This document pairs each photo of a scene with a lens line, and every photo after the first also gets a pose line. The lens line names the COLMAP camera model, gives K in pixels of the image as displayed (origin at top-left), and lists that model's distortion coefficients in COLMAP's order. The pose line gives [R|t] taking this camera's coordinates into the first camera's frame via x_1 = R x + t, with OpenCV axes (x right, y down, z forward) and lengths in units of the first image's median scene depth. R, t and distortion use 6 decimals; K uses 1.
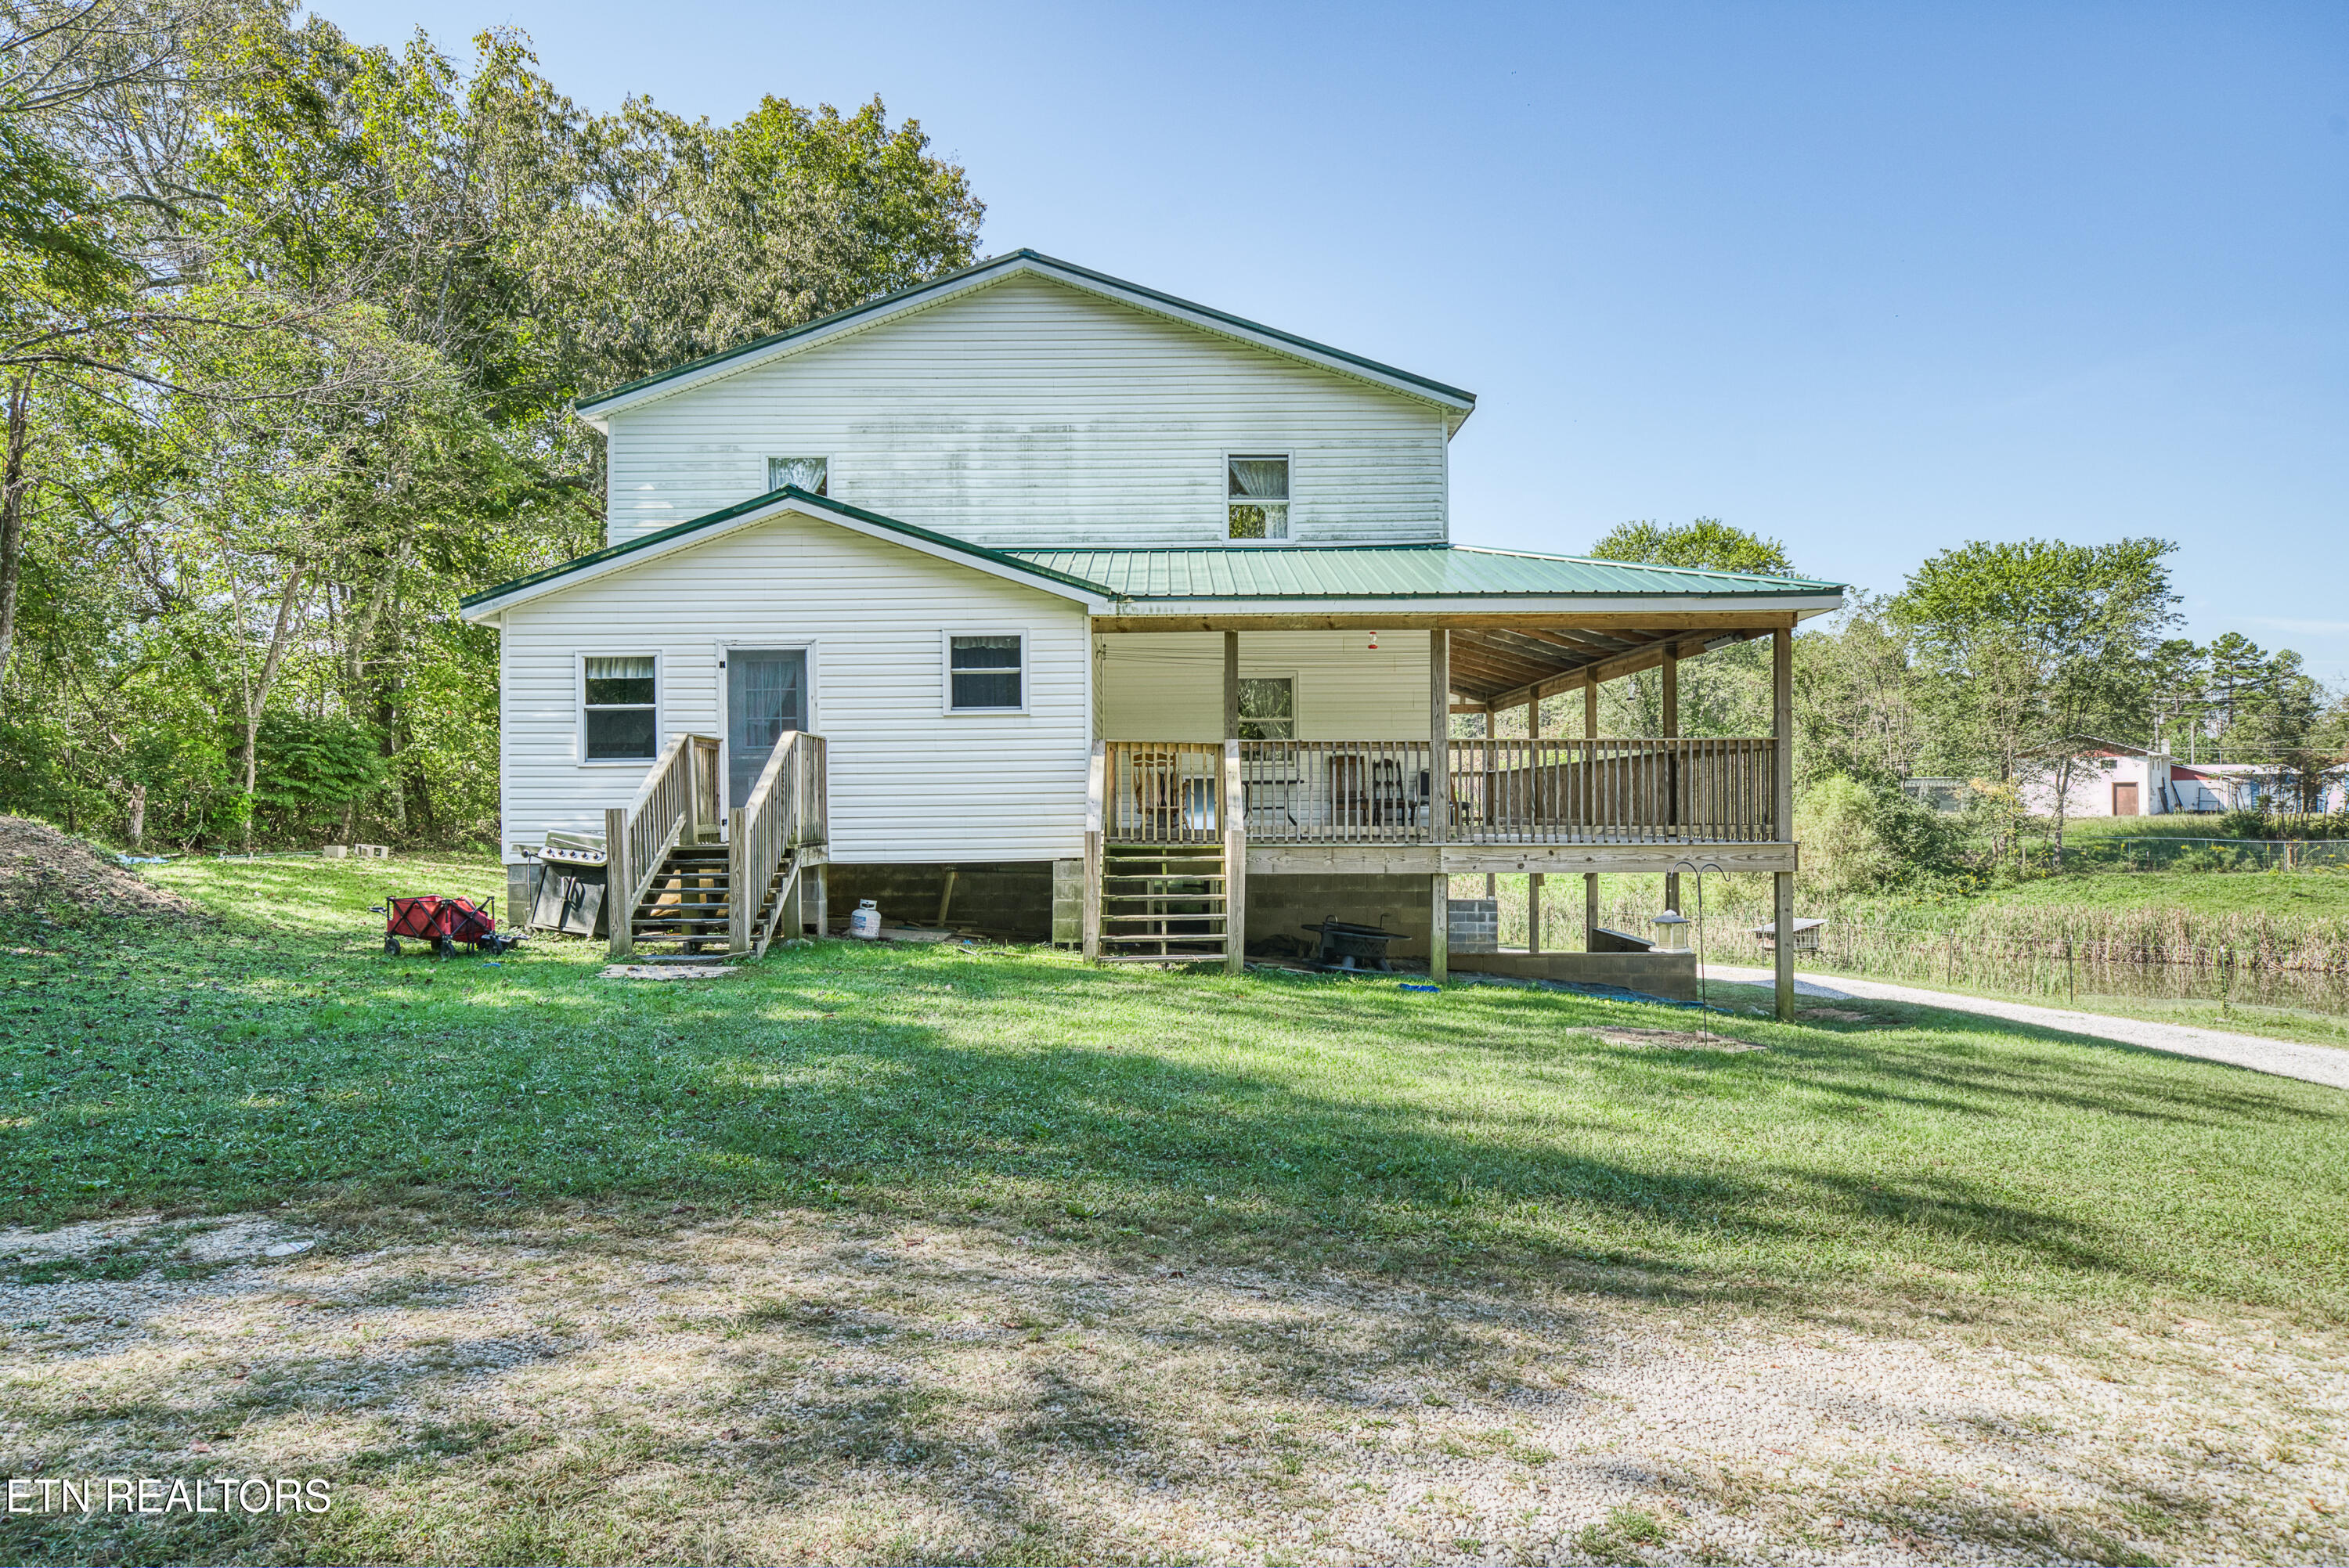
lens RADIAL K [[1534.8, 0, 1118.5], [0, 1534.8, 793.9], [0, 0, 1]] dist [0.008140, 0.005157]
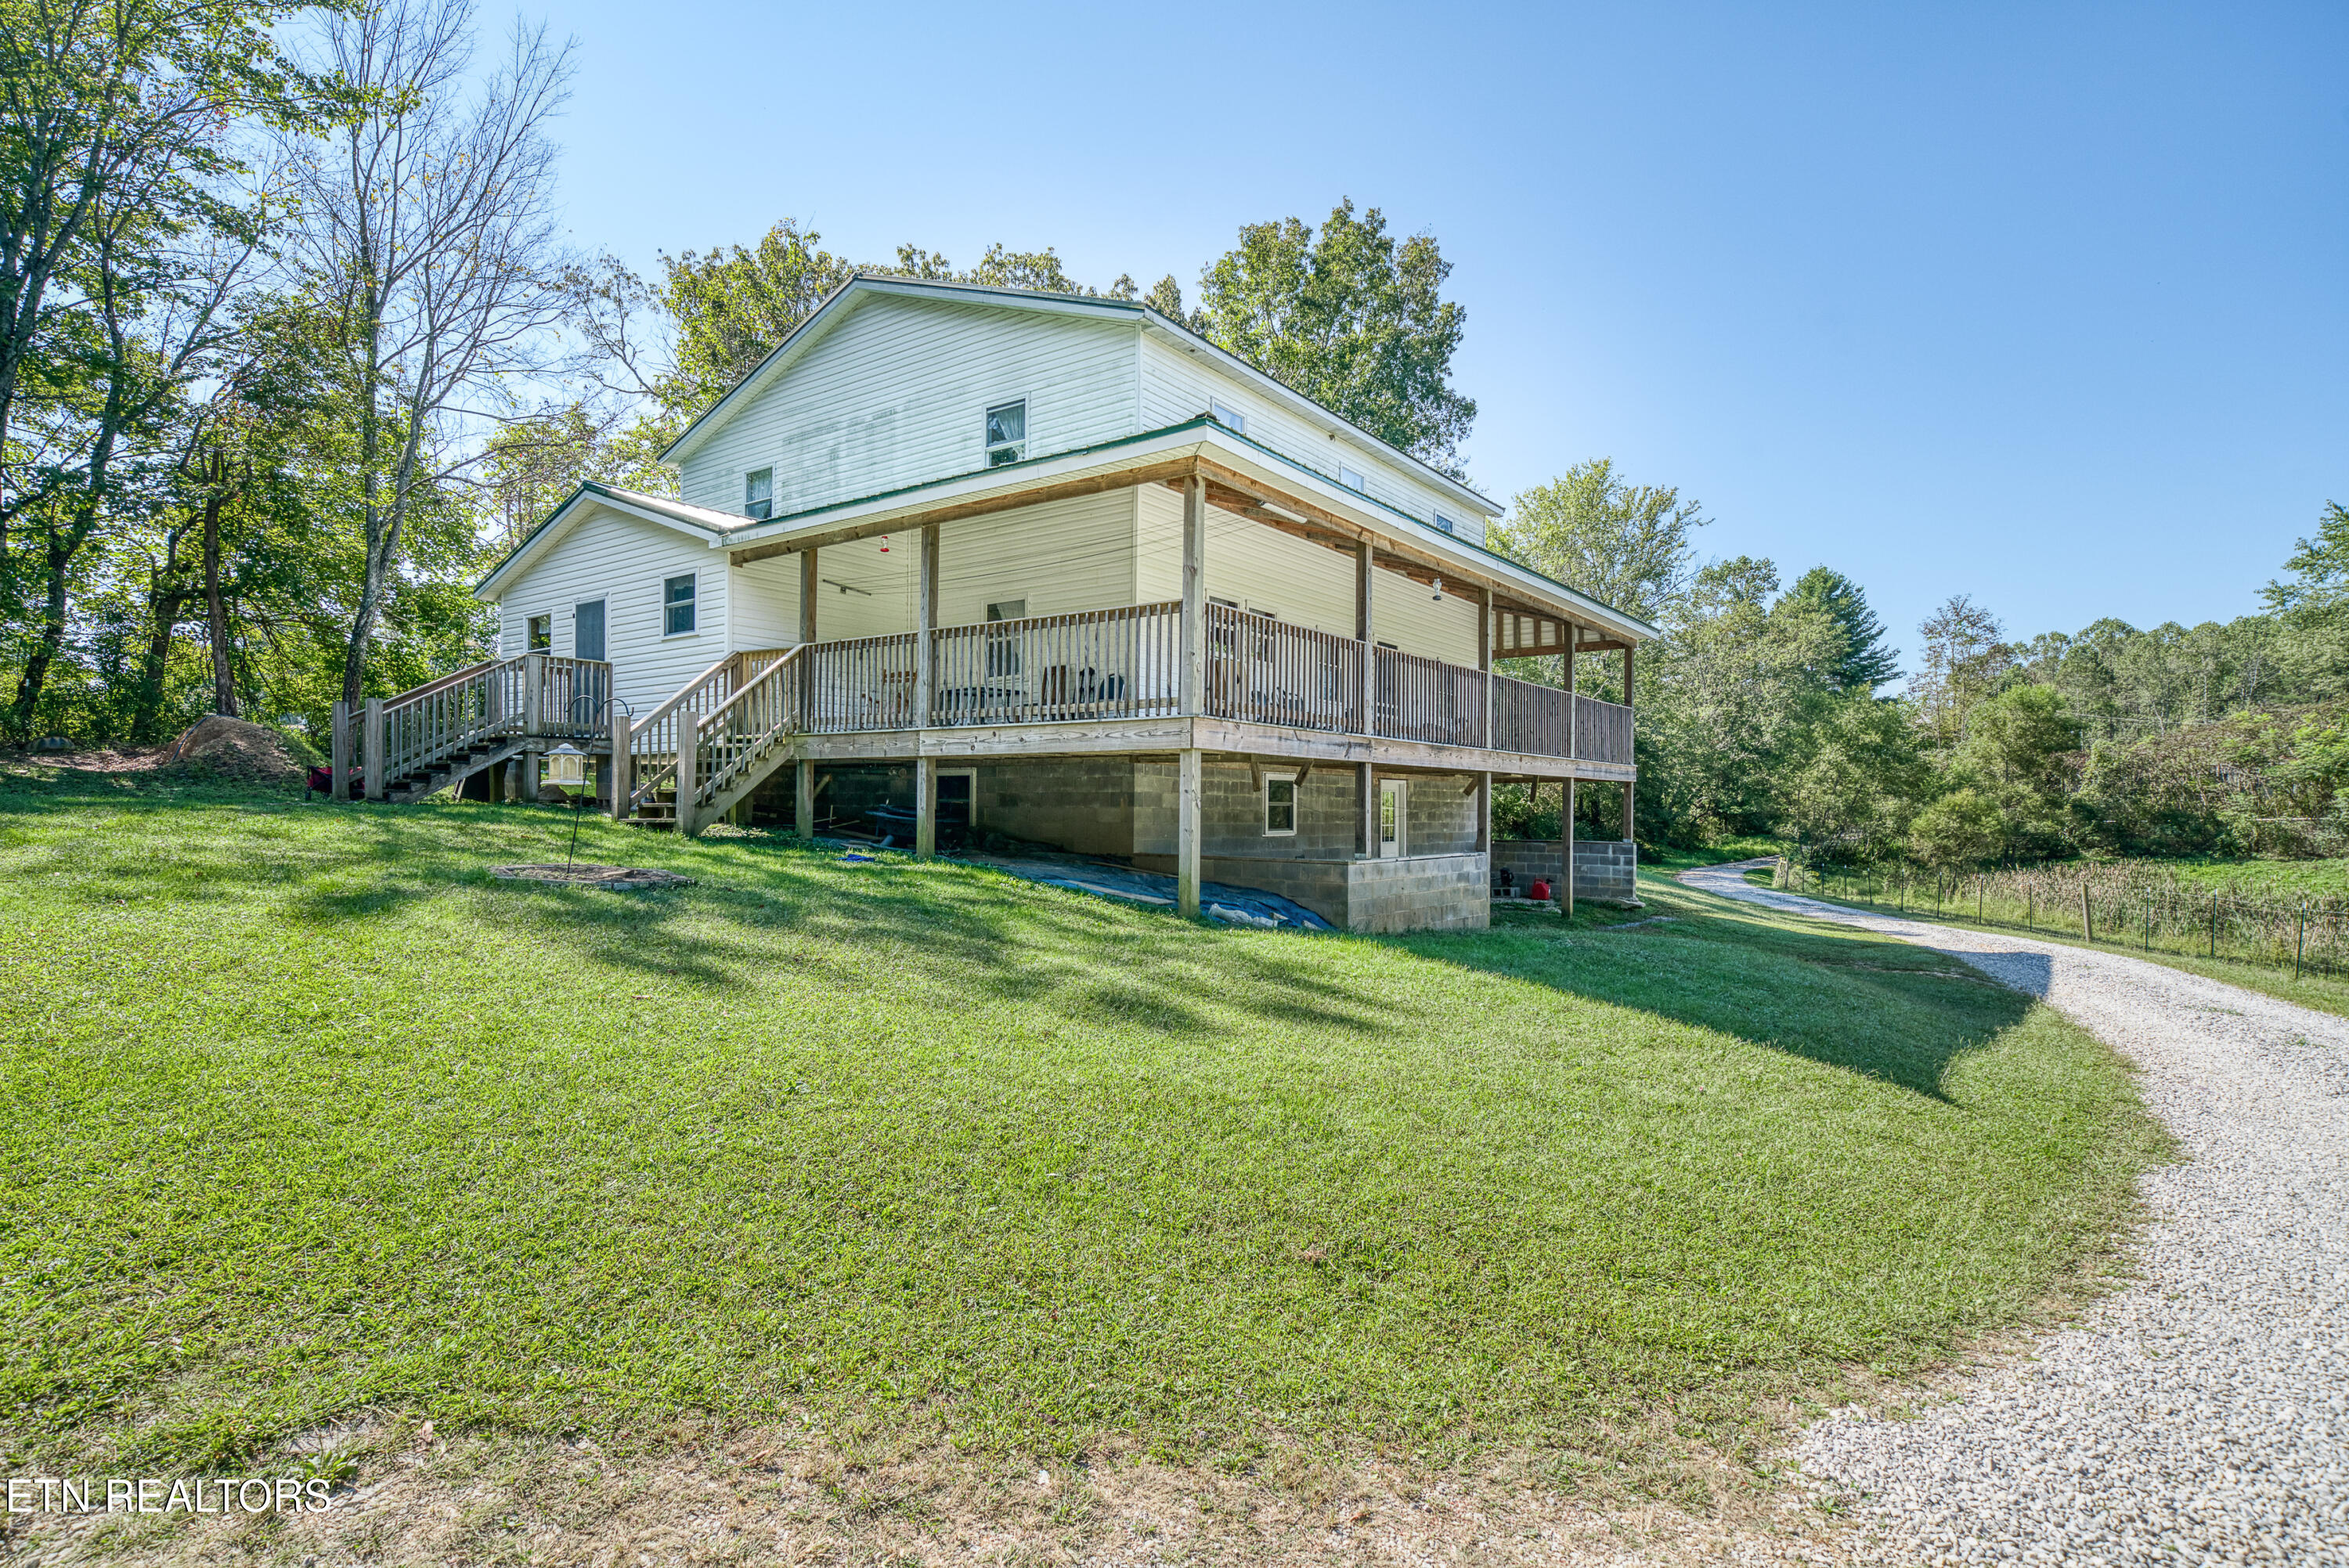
lens RADIAL K [[1165.4, 0, 1143.2], [0, 1165.4, 793.8], [0, 0, 1]] dist [0.021677, -0.000364]
pose [[0.808392, 0.005819, -0.588616, 0.676471], [-0.007074, 0.999975, 0.000170, 0.063920], [0.588602, 0.004026, 0.808413, 0.368438]]
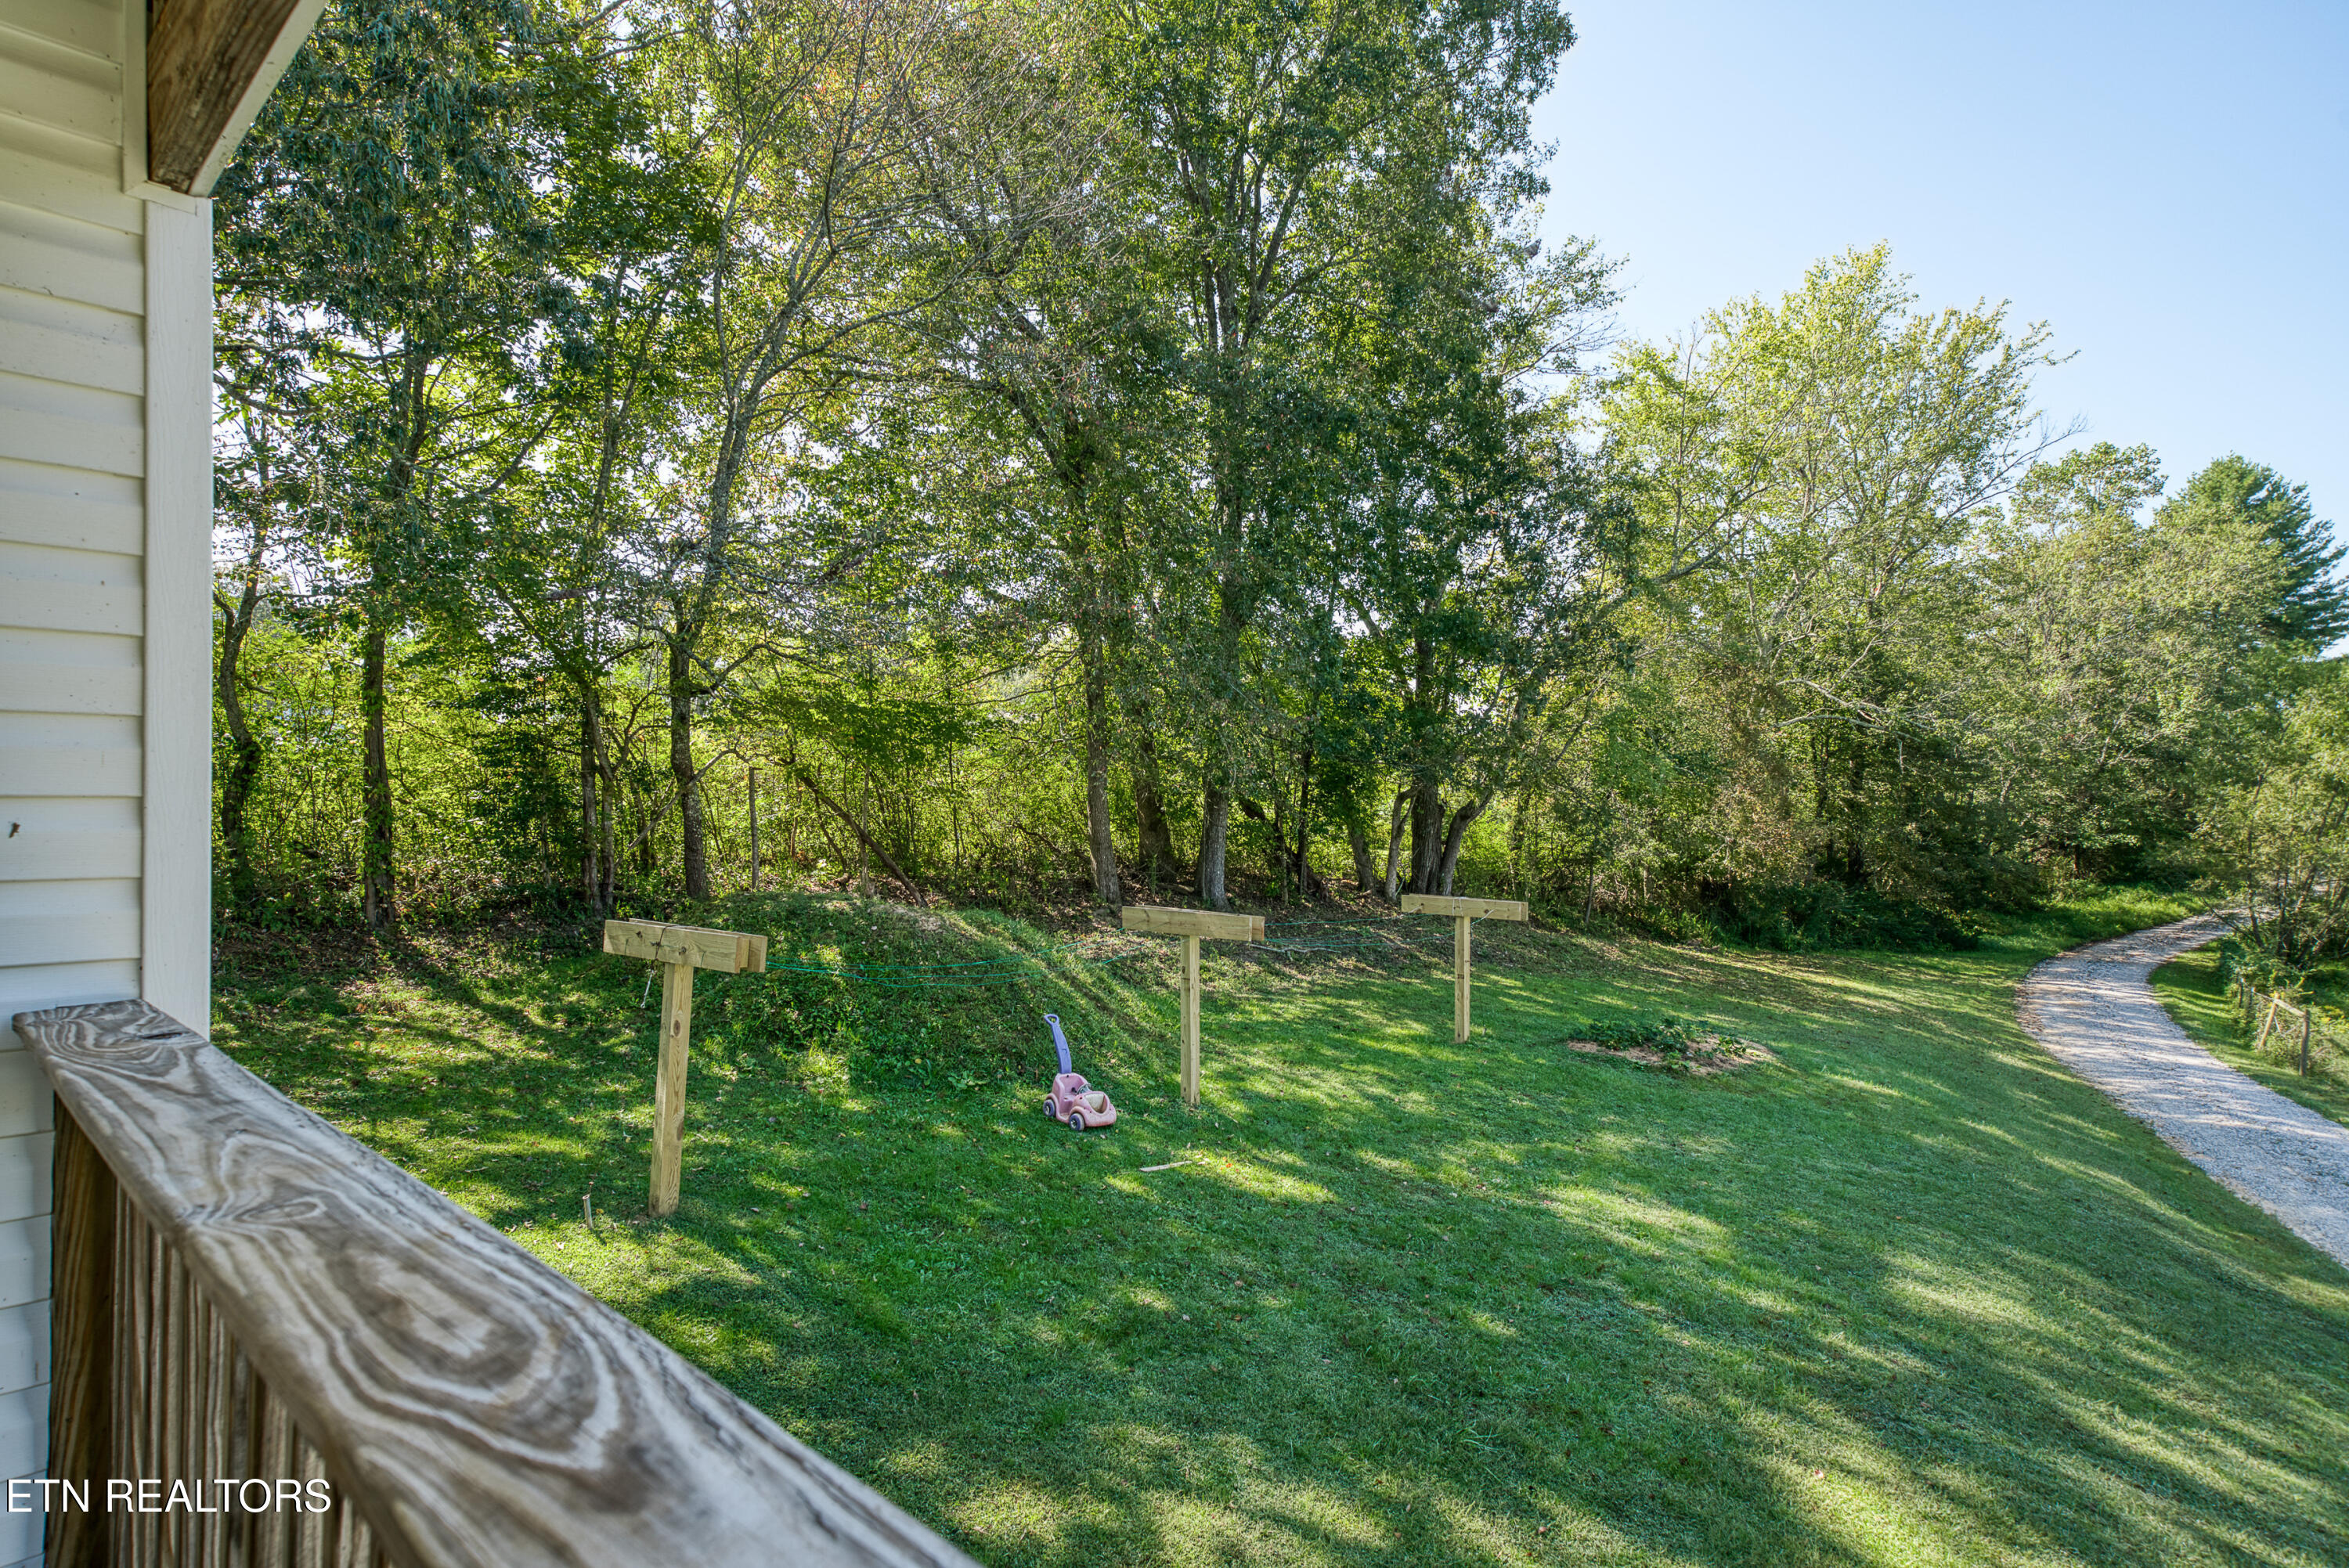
lens RADIAL K [[1239.0, 0, 1174.5], [0, 1239.0, 784.0], [0, 0, 1]] dist [0.045668, 0.000038]
pose [[0.728019, 0.001399, -0.685555, 0.339652], [0.001414, 0.999993, 0.003542, -0.043621], [0.685555, -0.003548, 0.728012, 1.615201]]
